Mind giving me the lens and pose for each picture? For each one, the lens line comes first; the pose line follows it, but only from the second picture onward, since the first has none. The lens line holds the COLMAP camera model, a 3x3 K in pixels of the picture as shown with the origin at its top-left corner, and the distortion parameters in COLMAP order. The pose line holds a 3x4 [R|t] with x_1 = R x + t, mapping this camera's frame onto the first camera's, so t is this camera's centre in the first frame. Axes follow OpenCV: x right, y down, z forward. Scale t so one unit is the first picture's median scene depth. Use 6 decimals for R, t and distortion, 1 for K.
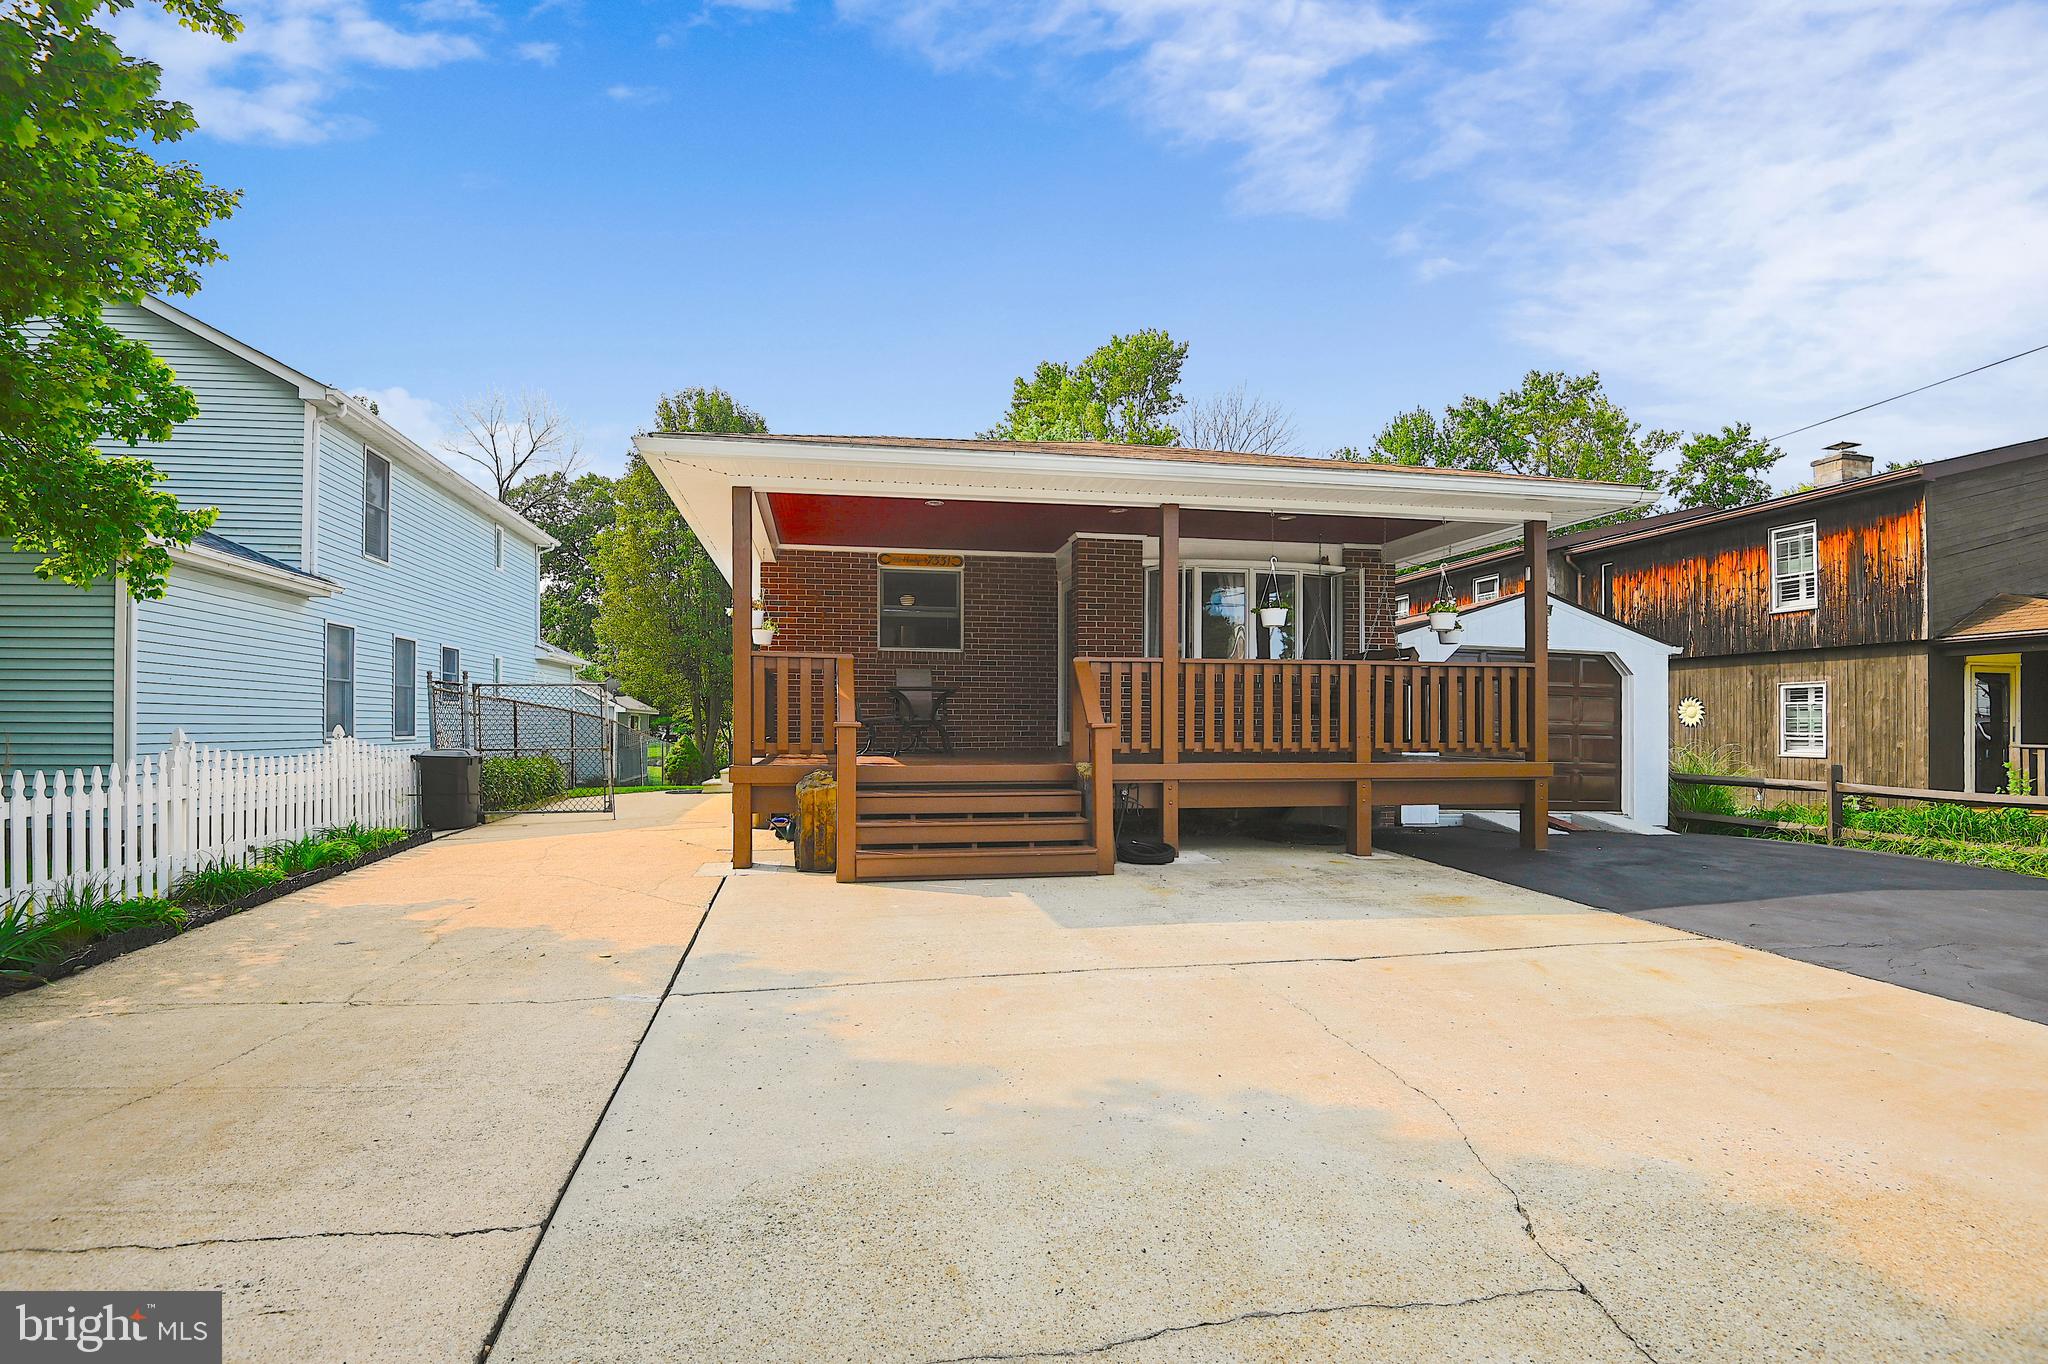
lens RADIAL K [[988.6, 0, 1013.0], [0, 988.6, 714.4], [0, 0, 1]] dist [-0.028526, -0.000849]
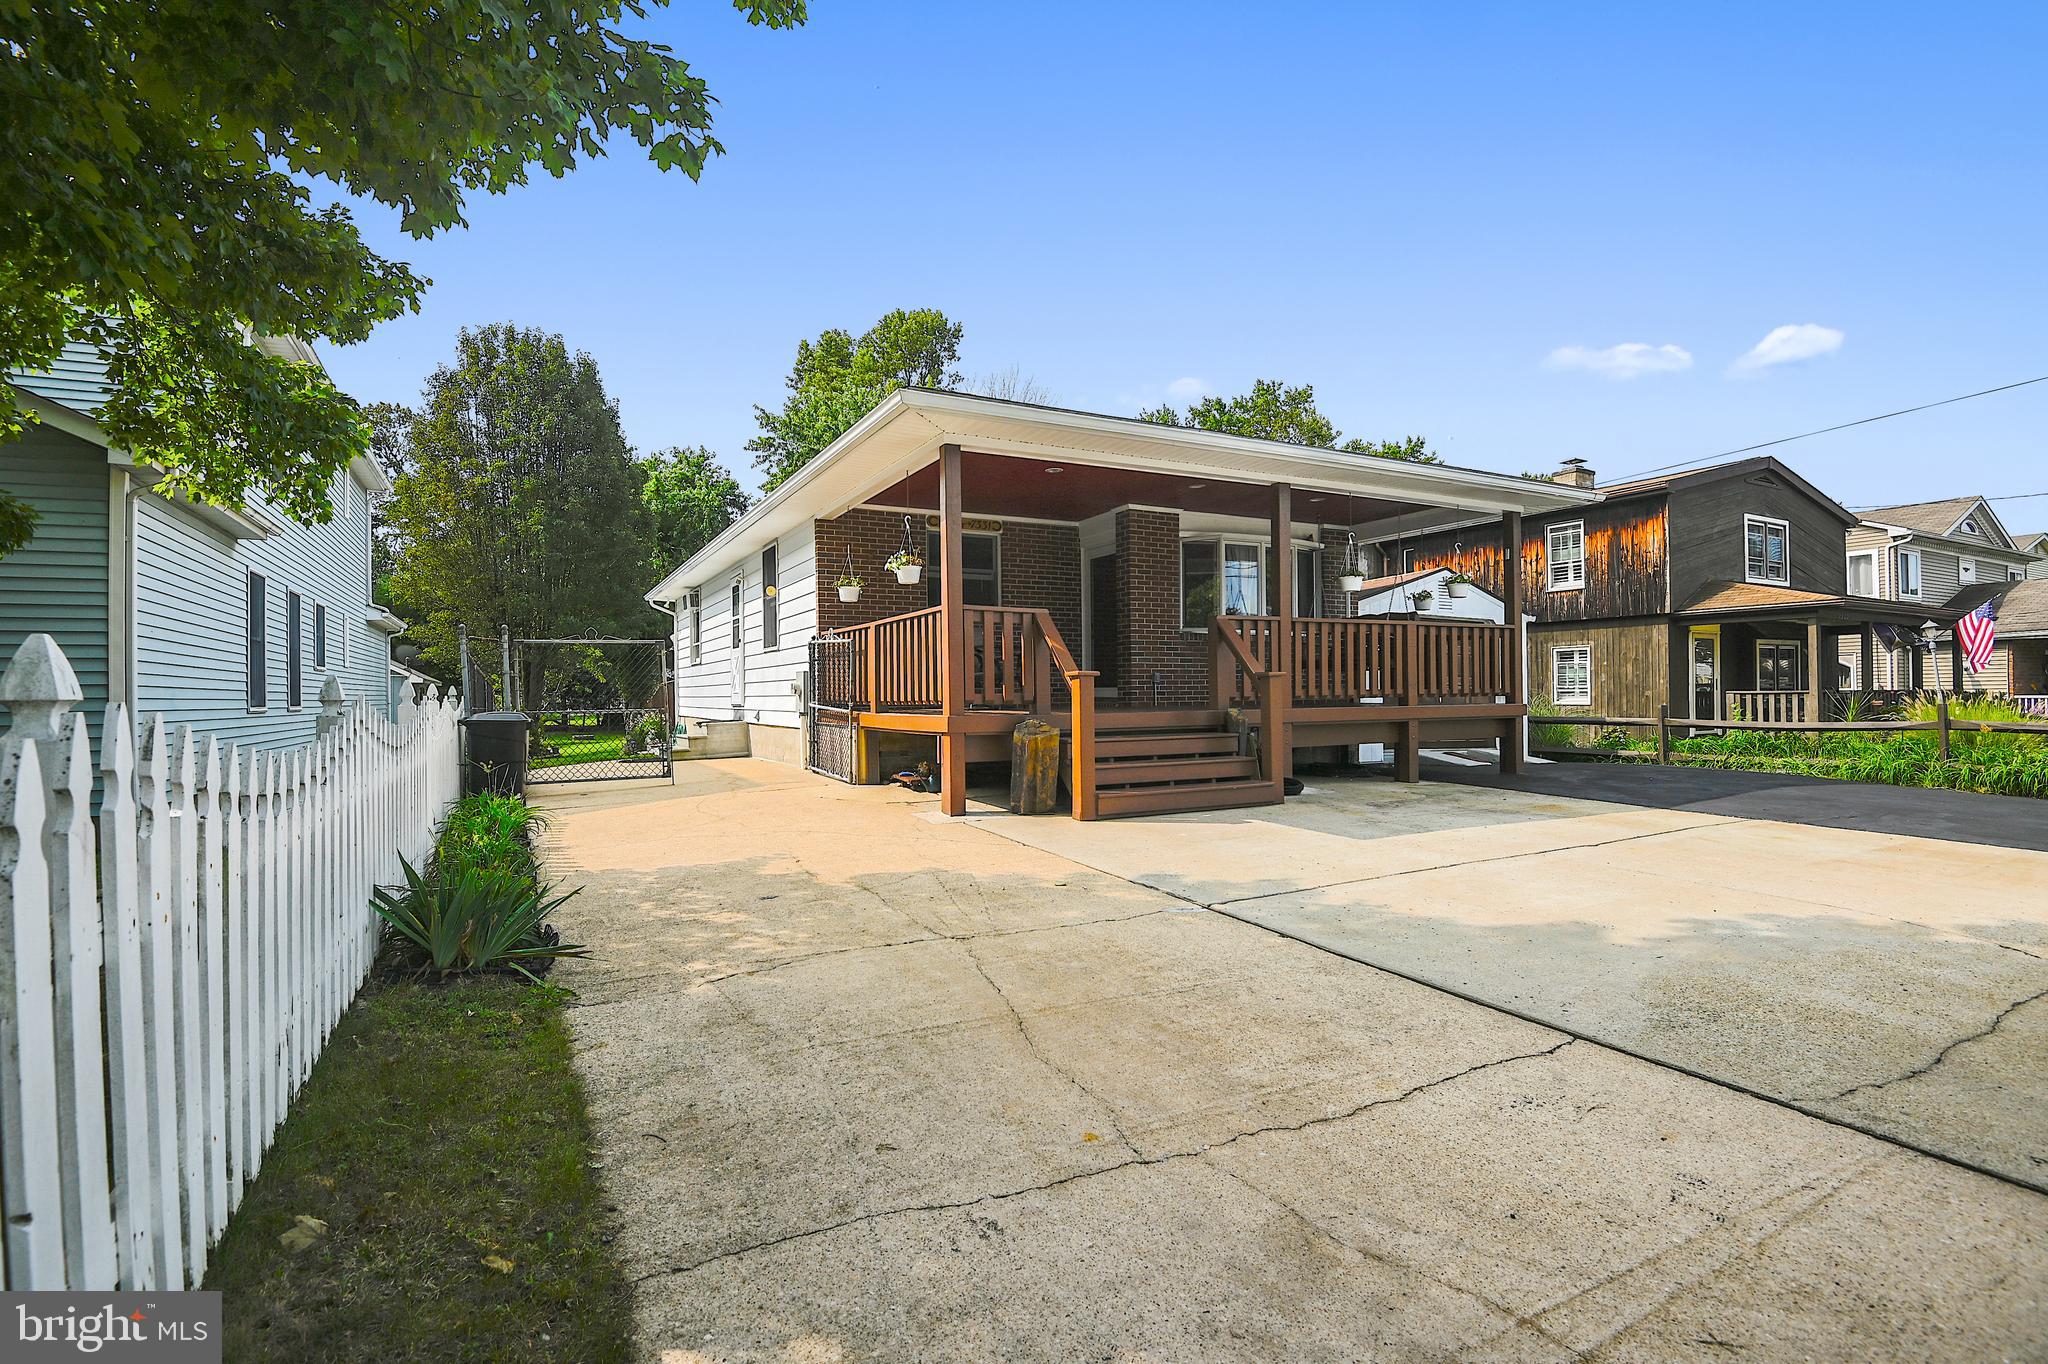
lens RADIAL K [[968.4, 0, 1027.7], [0, 968.4, 709.0], [0, 0, 1]] dist [-0.000555, 0.000008]
pose [[0.949518, -0.017500, 0.313224, -0.302692], [0.010188, 0.999636, 0.024967, 0.011818], [-0.313547, -0.020516, 0.949351, 0.010165]]
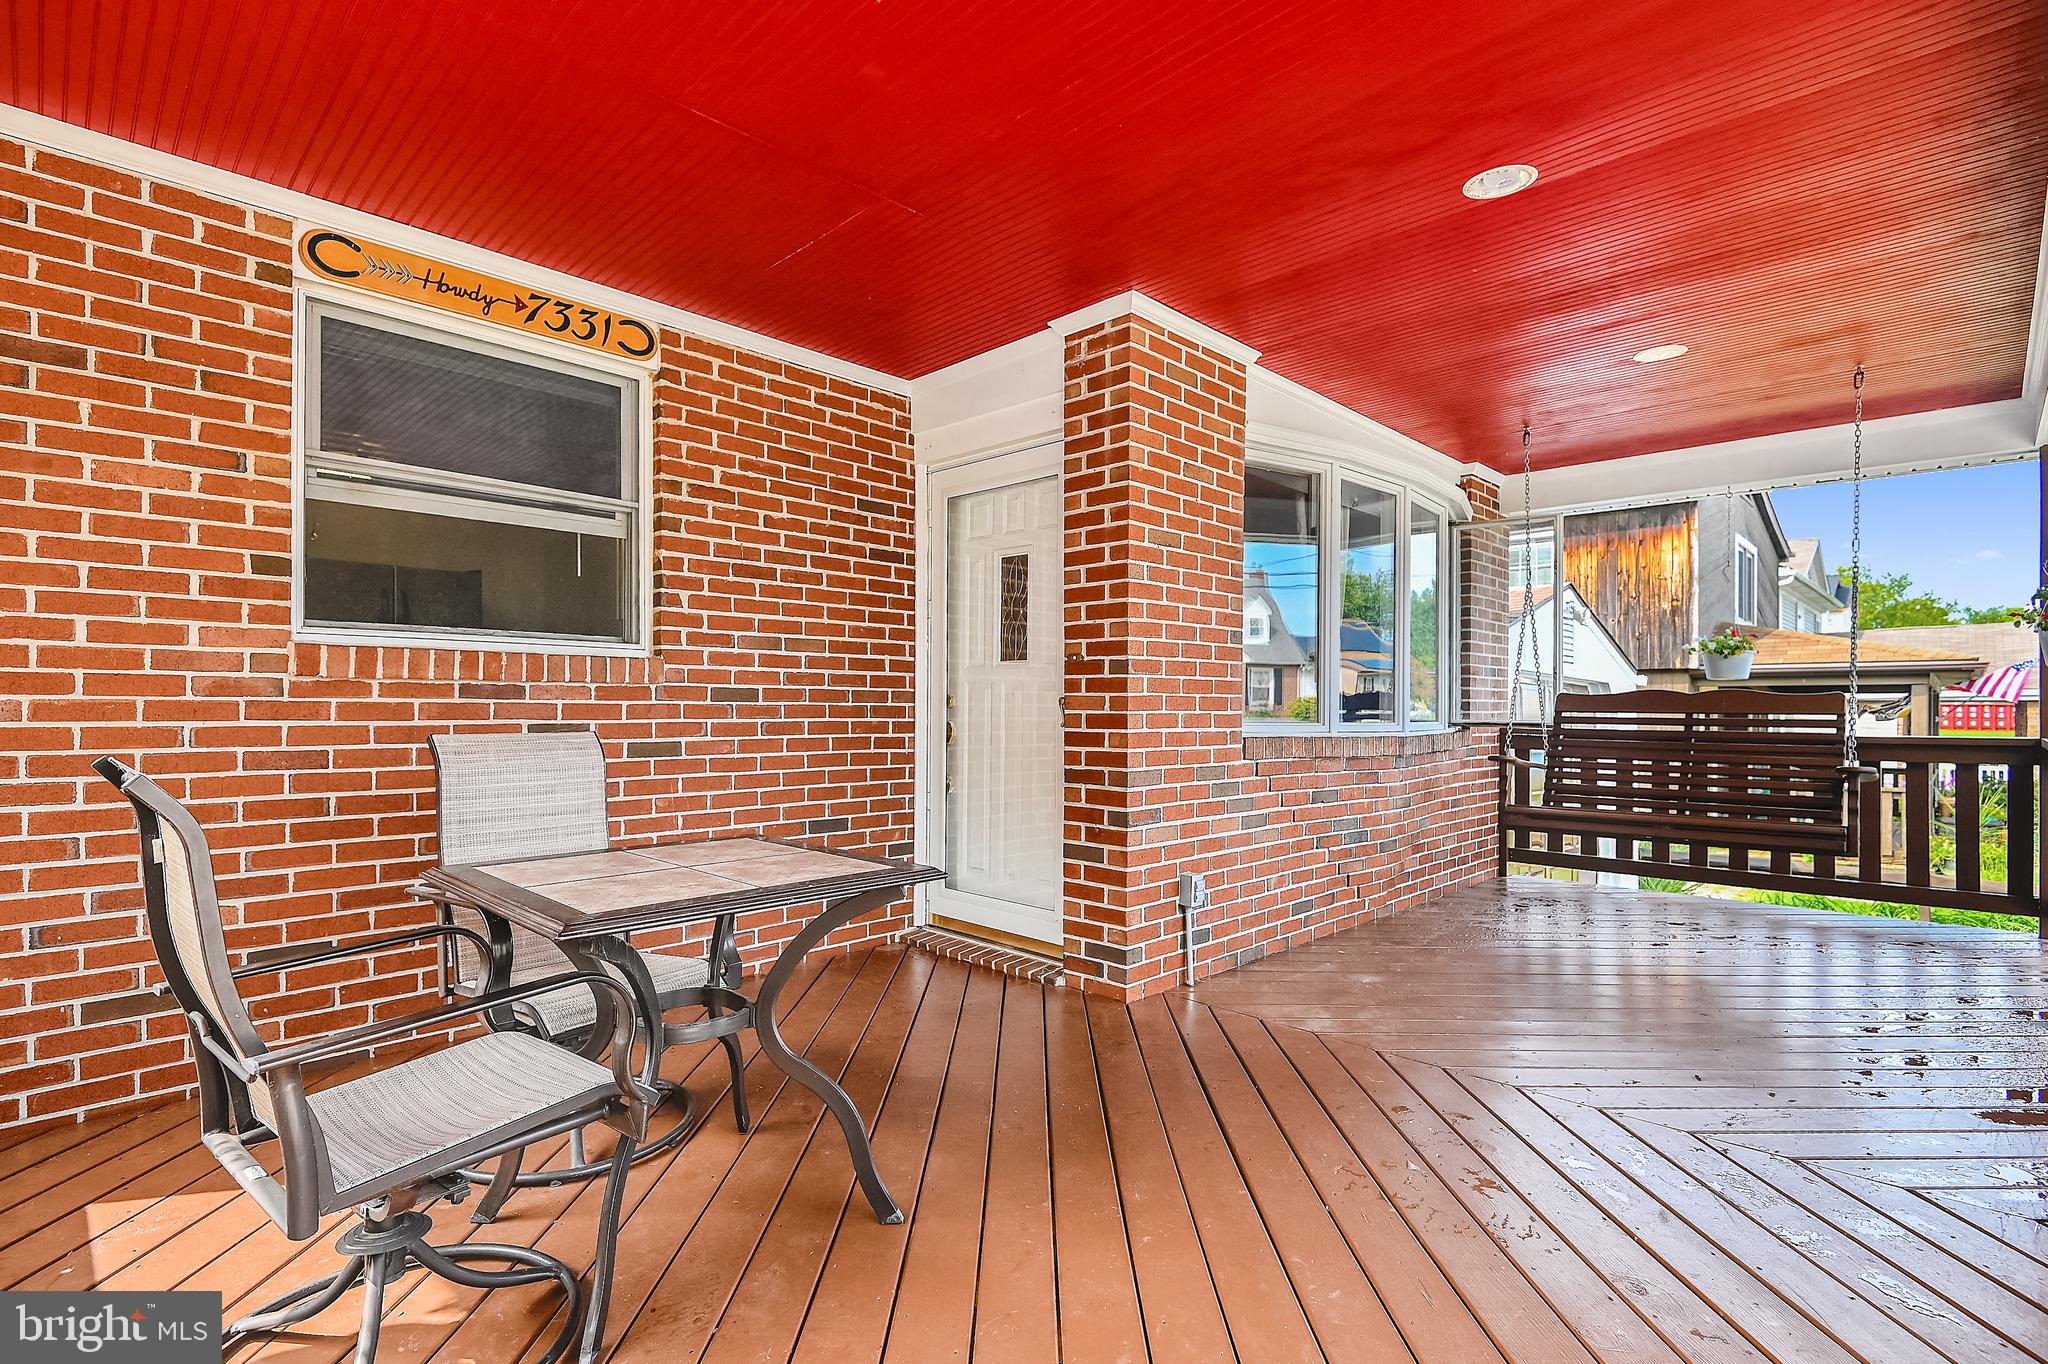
lens RADIAL K [[968.4, 0, 1027.7], [0, 968.4, 709.0], [0, 0, 1]] dist [-0.000555, 0.000008]
pose [[0.815468, -0.001471, 0.578800, -0.109823], [-0.008848, 0.999848, 0.015007, -0.045805], [-0.578734, -0.017360, 0.815331, 0.608588]]
